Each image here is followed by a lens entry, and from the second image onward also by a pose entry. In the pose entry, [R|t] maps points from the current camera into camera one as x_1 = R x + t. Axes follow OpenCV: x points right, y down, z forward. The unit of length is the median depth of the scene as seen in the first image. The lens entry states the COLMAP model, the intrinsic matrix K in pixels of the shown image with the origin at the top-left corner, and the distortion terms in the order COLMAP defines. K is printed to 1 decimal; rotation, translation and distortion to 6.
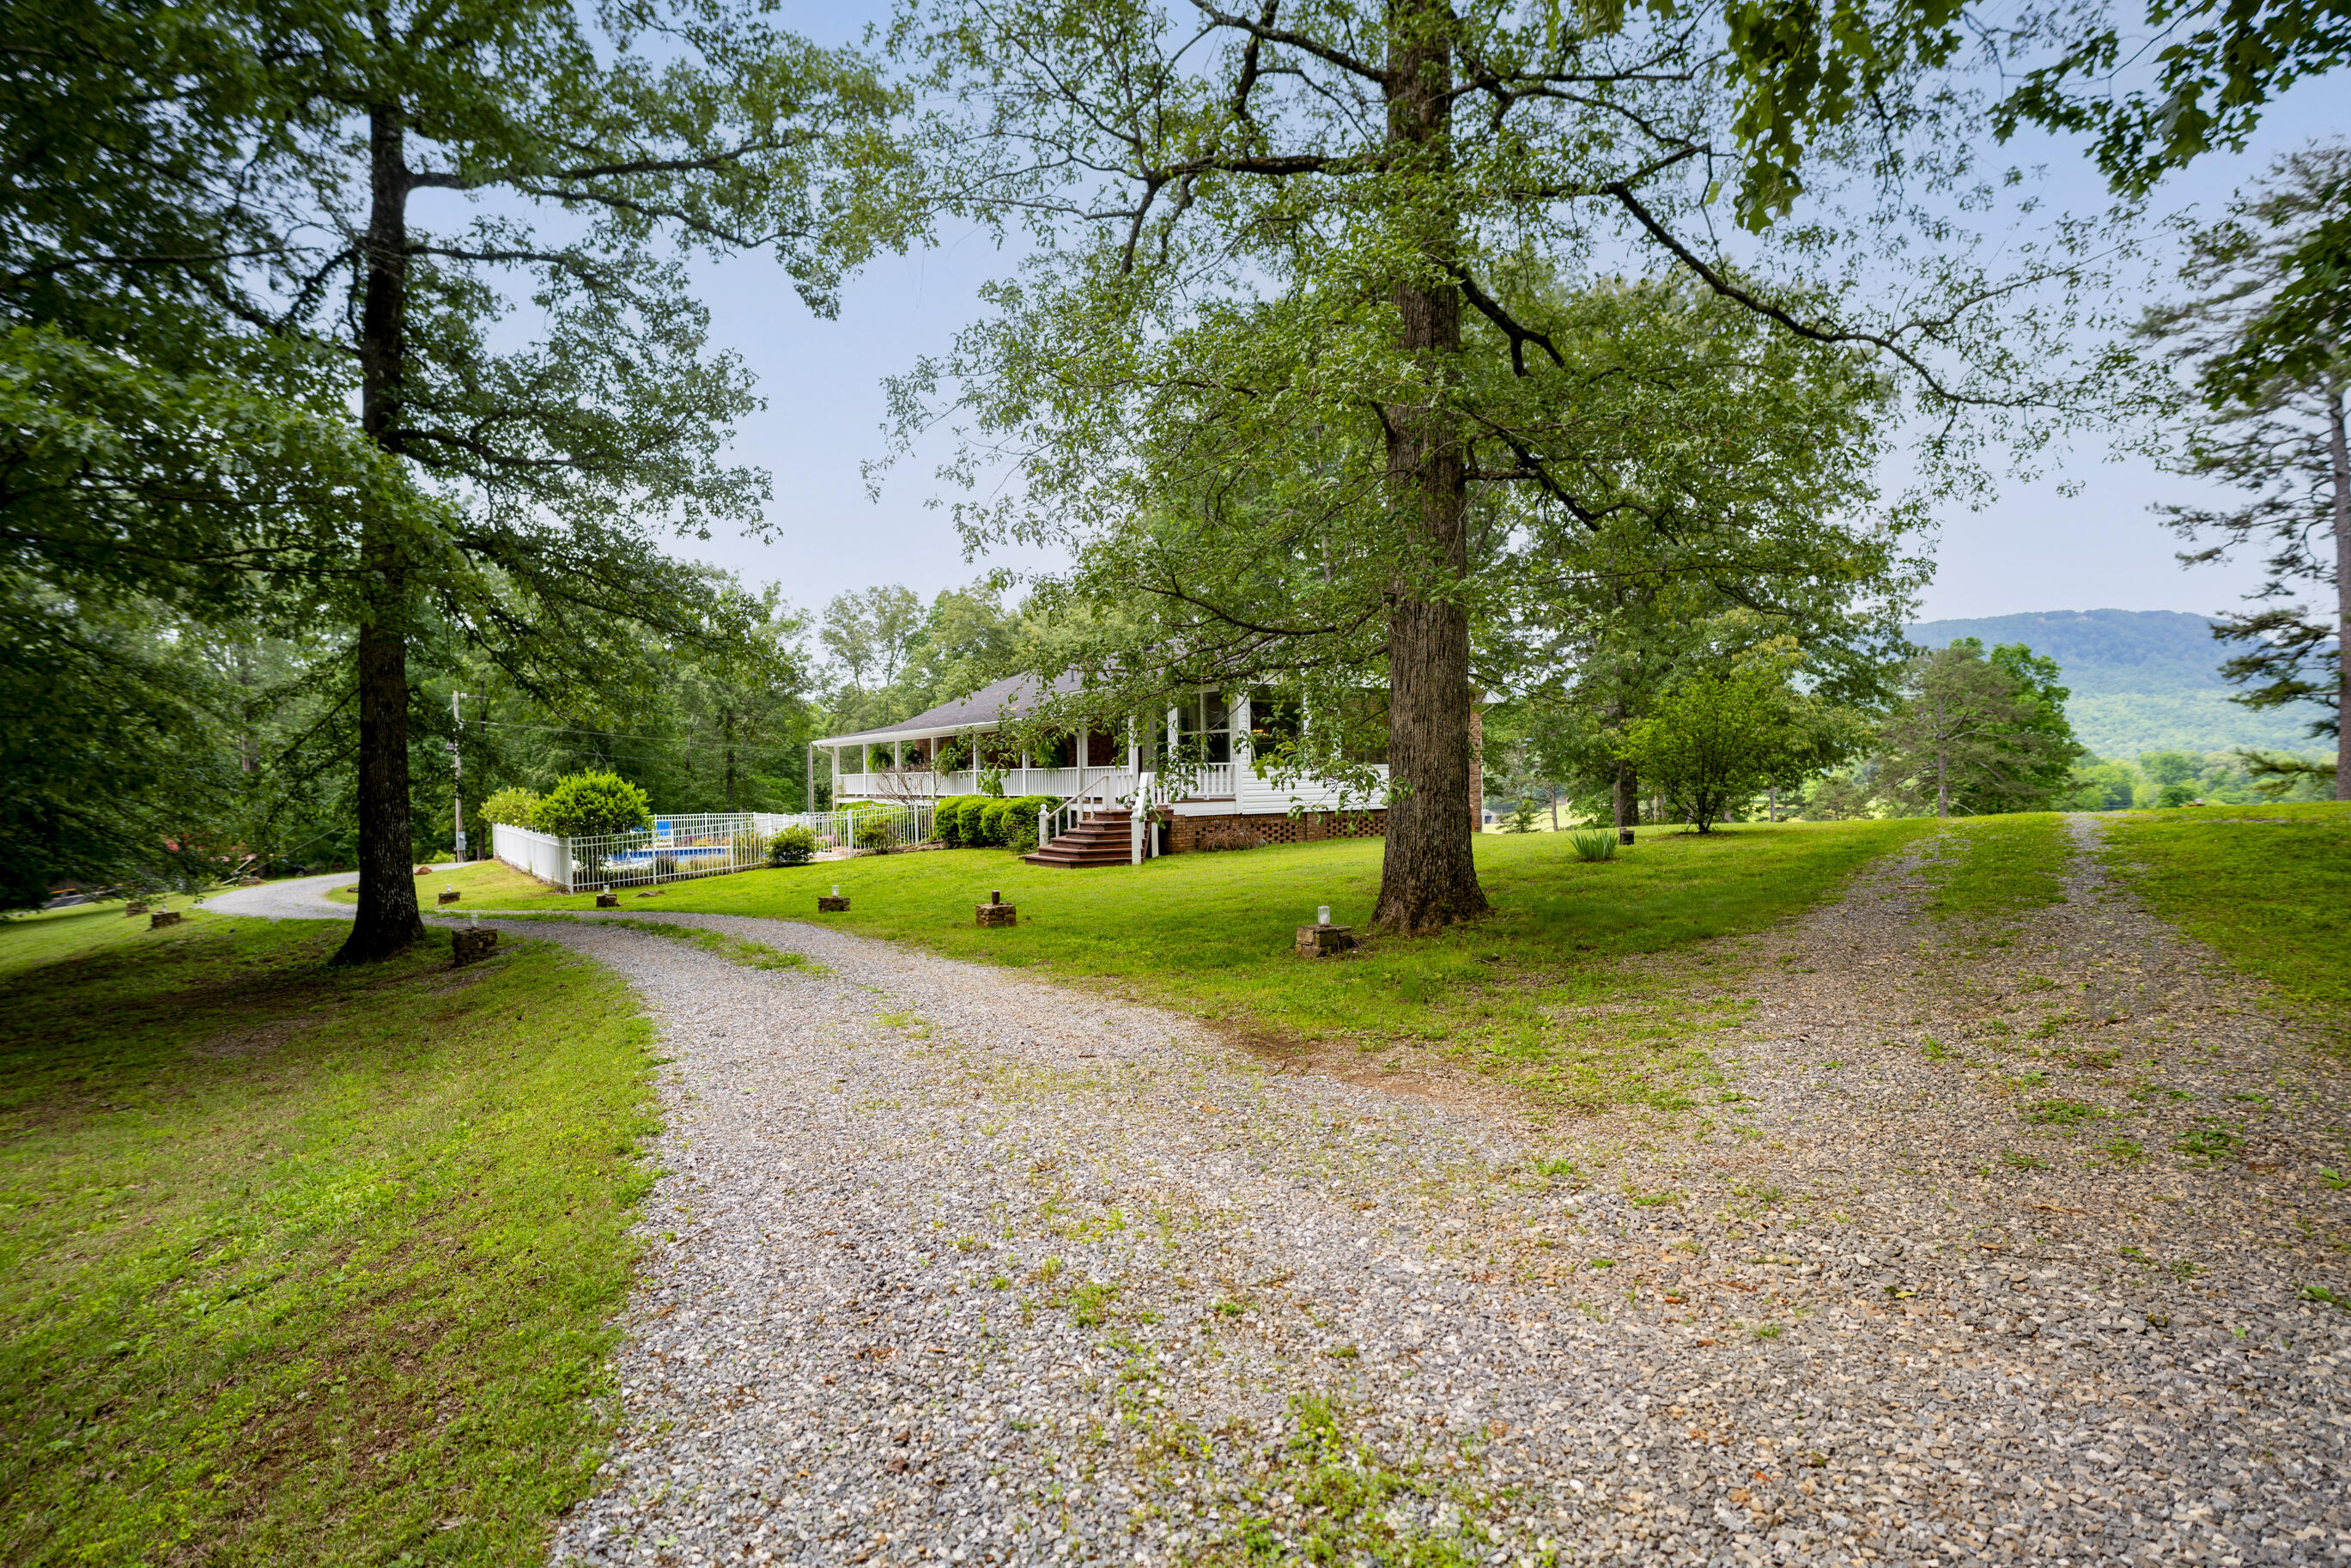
lens RADIAL K [[1240.9, 0, 1176.0], [0, 1240.9, 753.6], [0, 0, 1]] dist [0.007280, 0.002003]
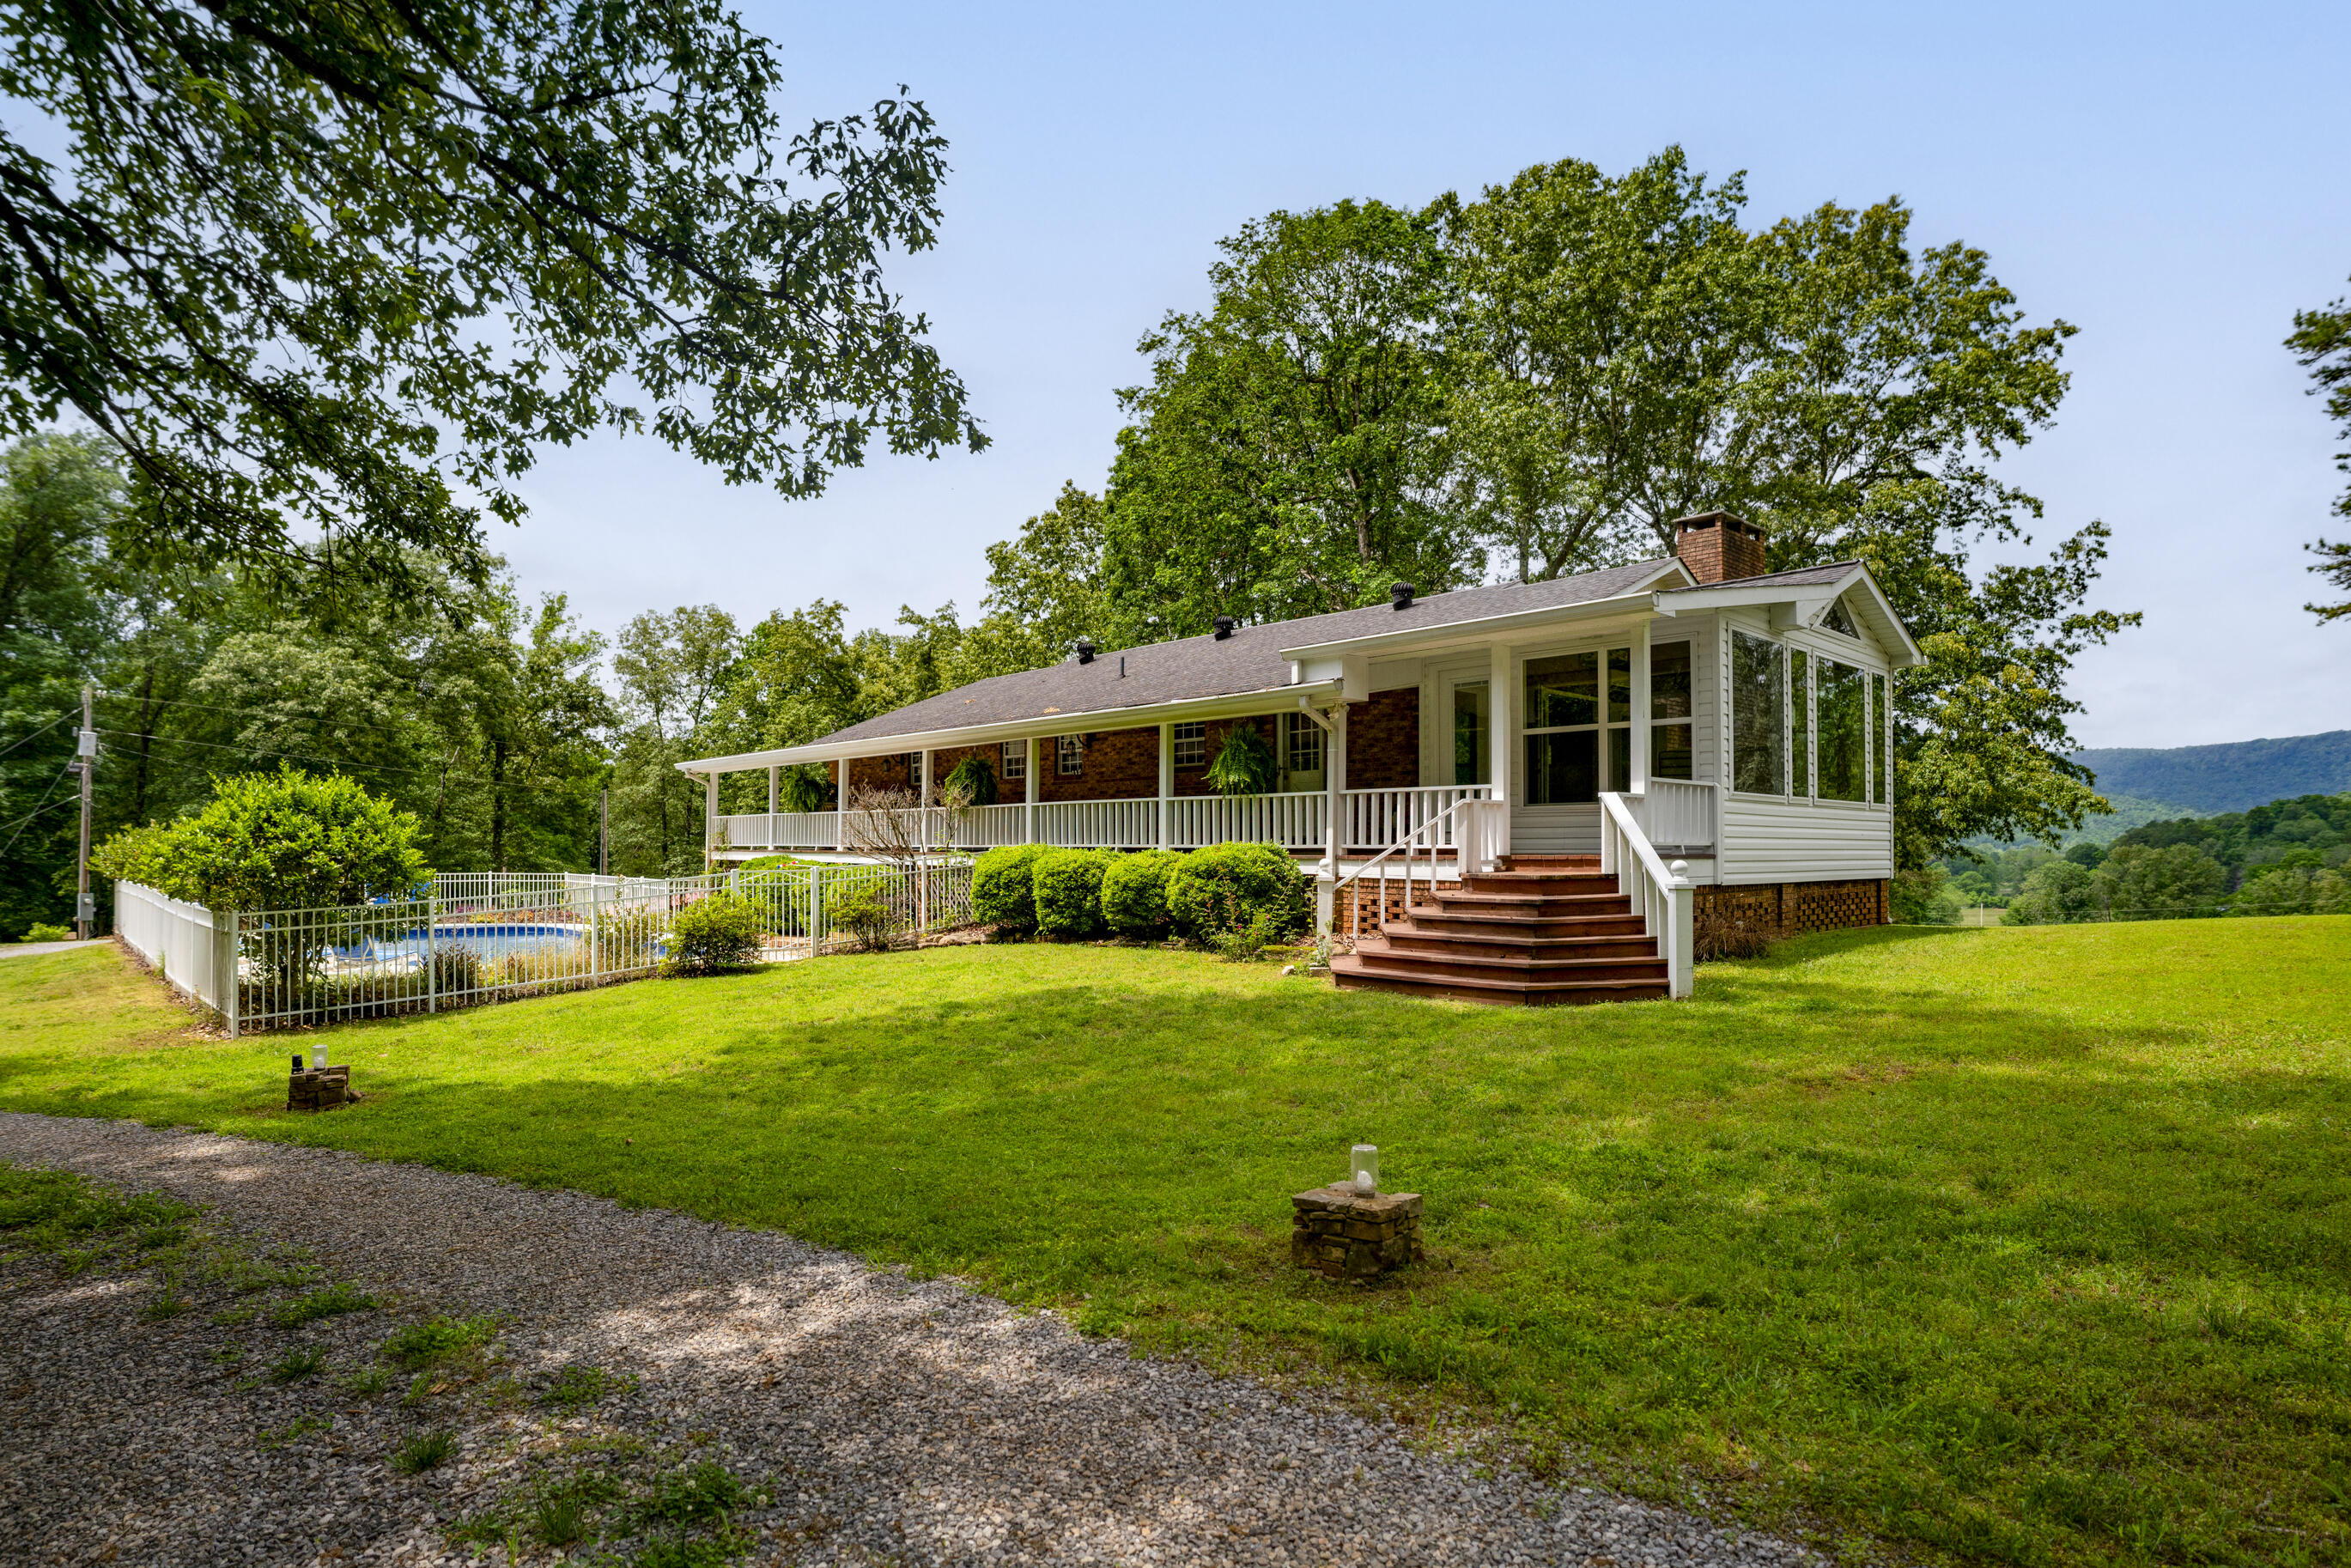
lens RADIAL K [[1289.9, 0, 1164.5], [0, 1289.9, 783.0], [0, 0, 1]] dist [0.000918, 0.000375]
pose [[0.989187, 0.030719, 0.143404, -0.194981], [-0.026084, 0.999078, -0.034087, 0.024127], [-0.144319, 0.029978, 0.989077, 0.425946]]
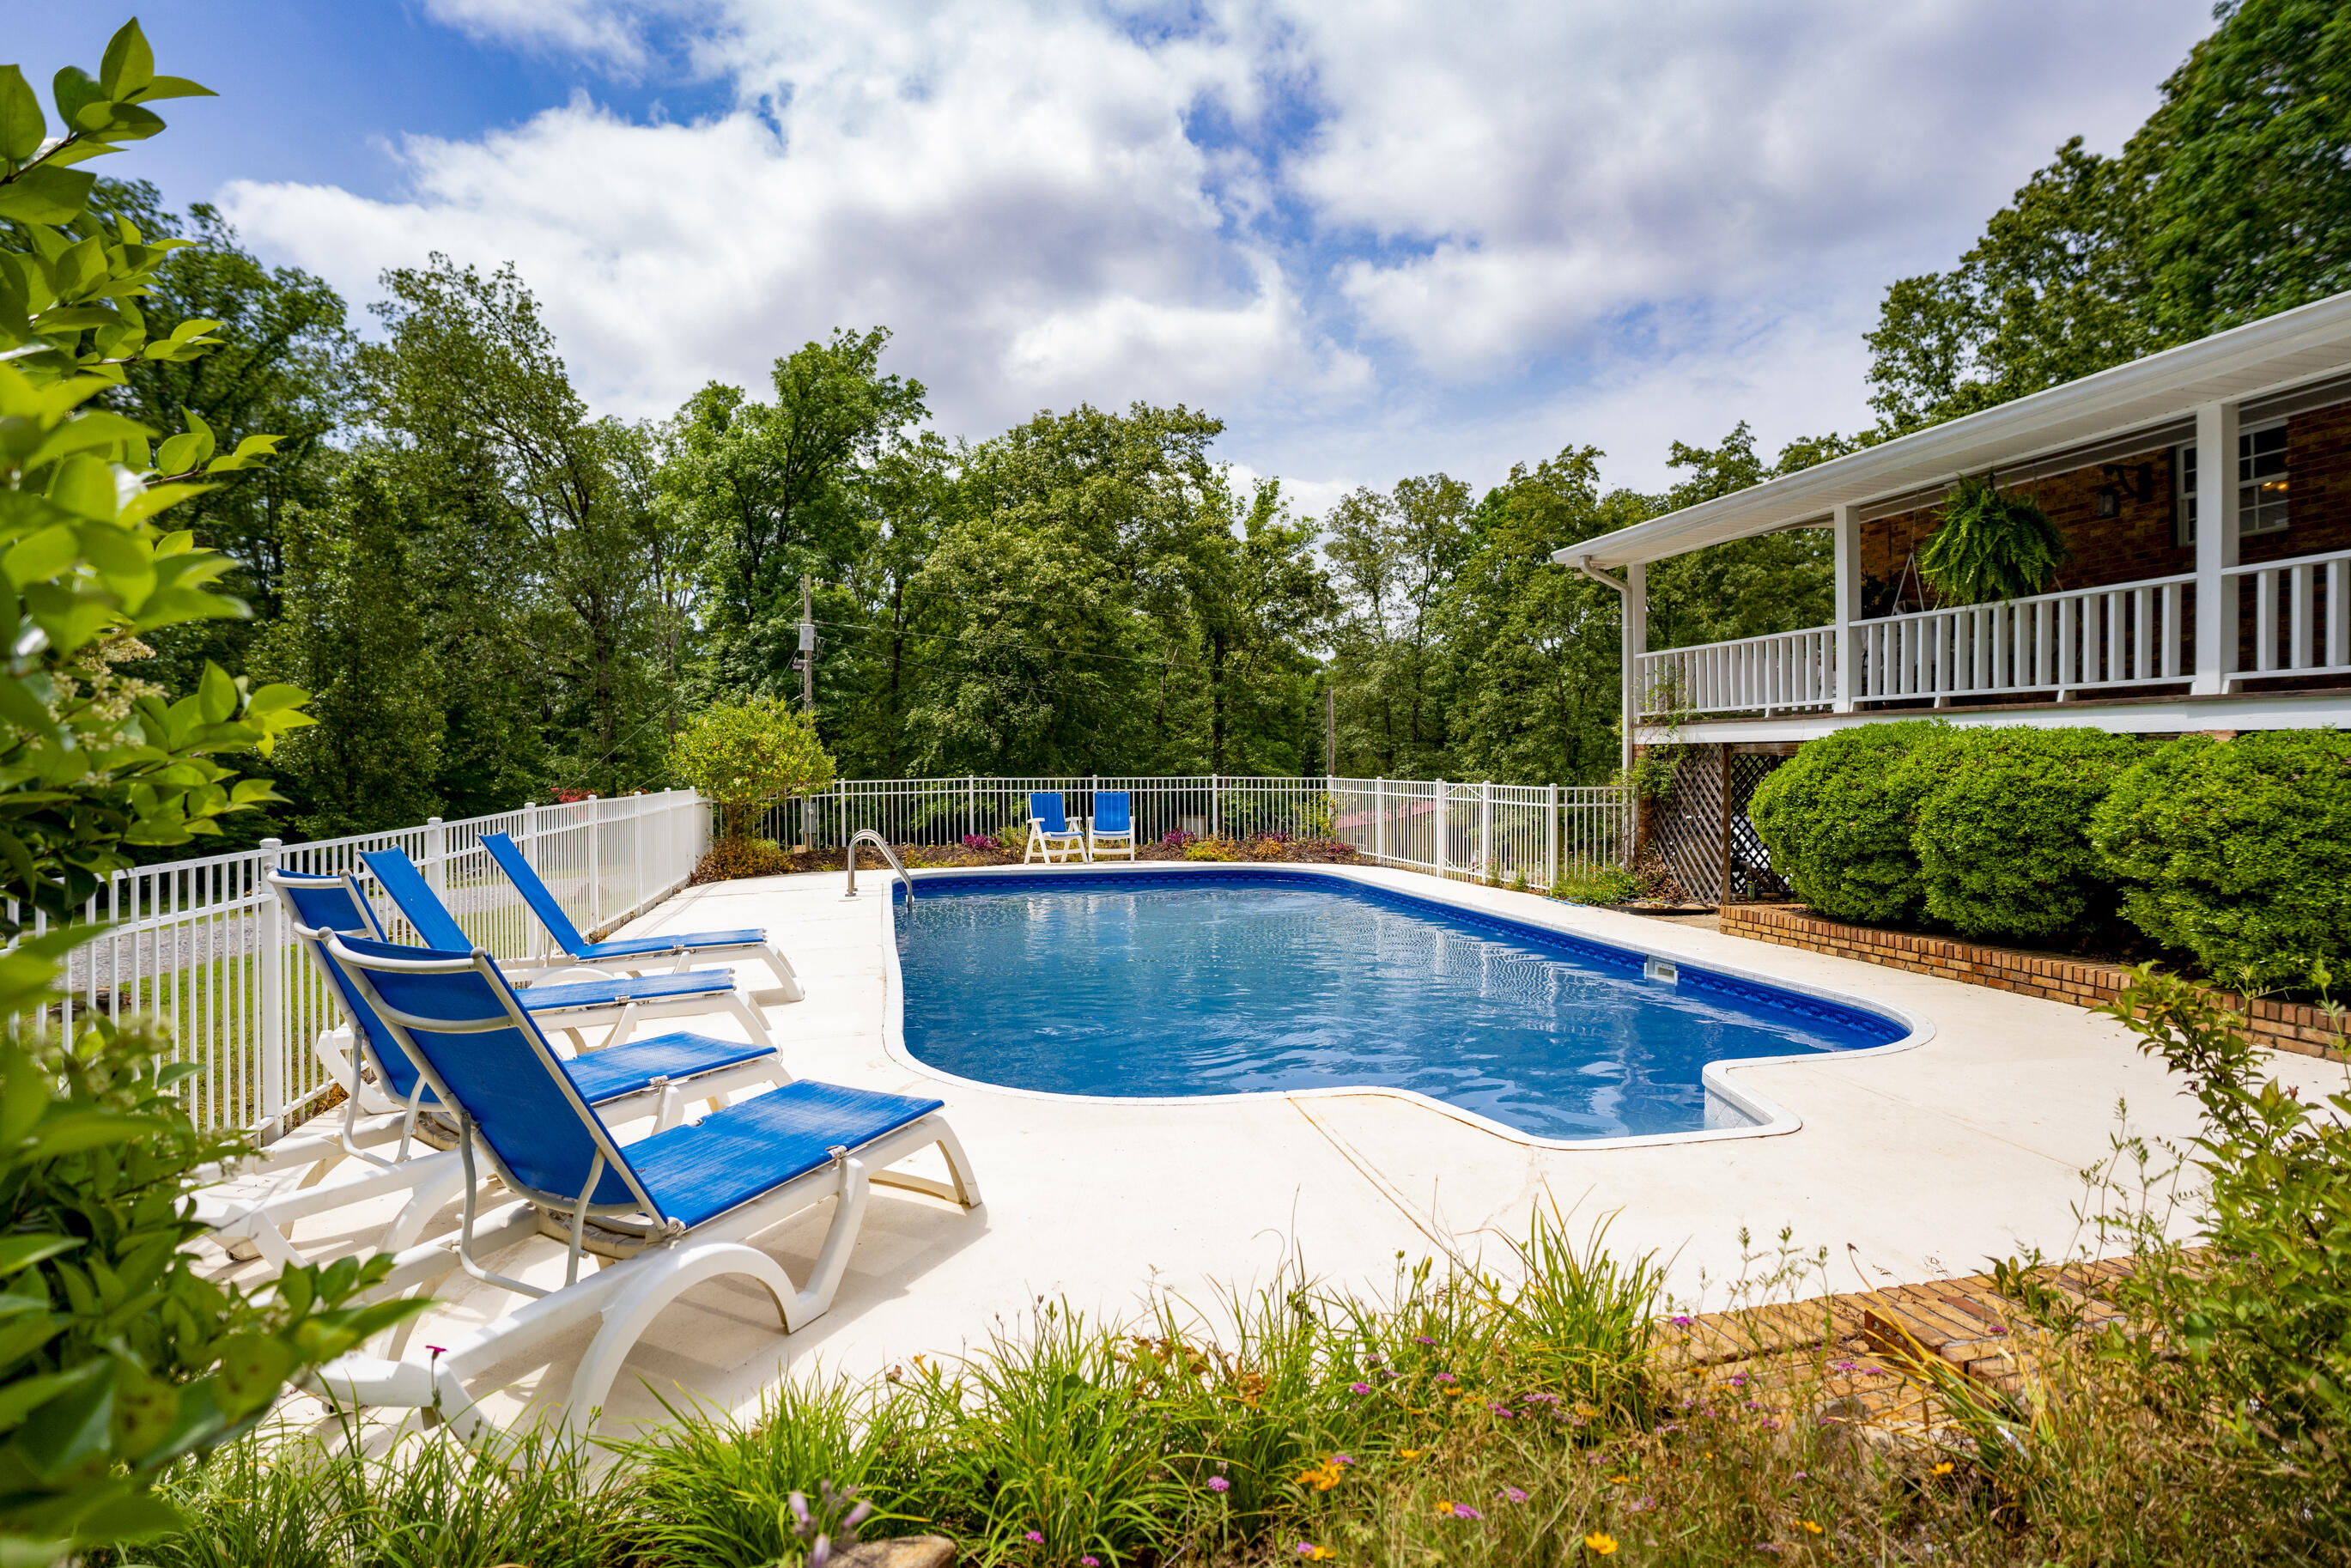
lens RADIAL K [[1240.9, 0, 1176.0], [0, 1240.9, 753.6], [0, 0, 1]] dist [0.007280, 0.002003]
pose [[0.933300, 0.017553, -0.358670, -0.489029], [-0.009411, 0.999657, 0.024434, 0.046010], [0.358976, -0.019428, 0.933145, 1.286587]]
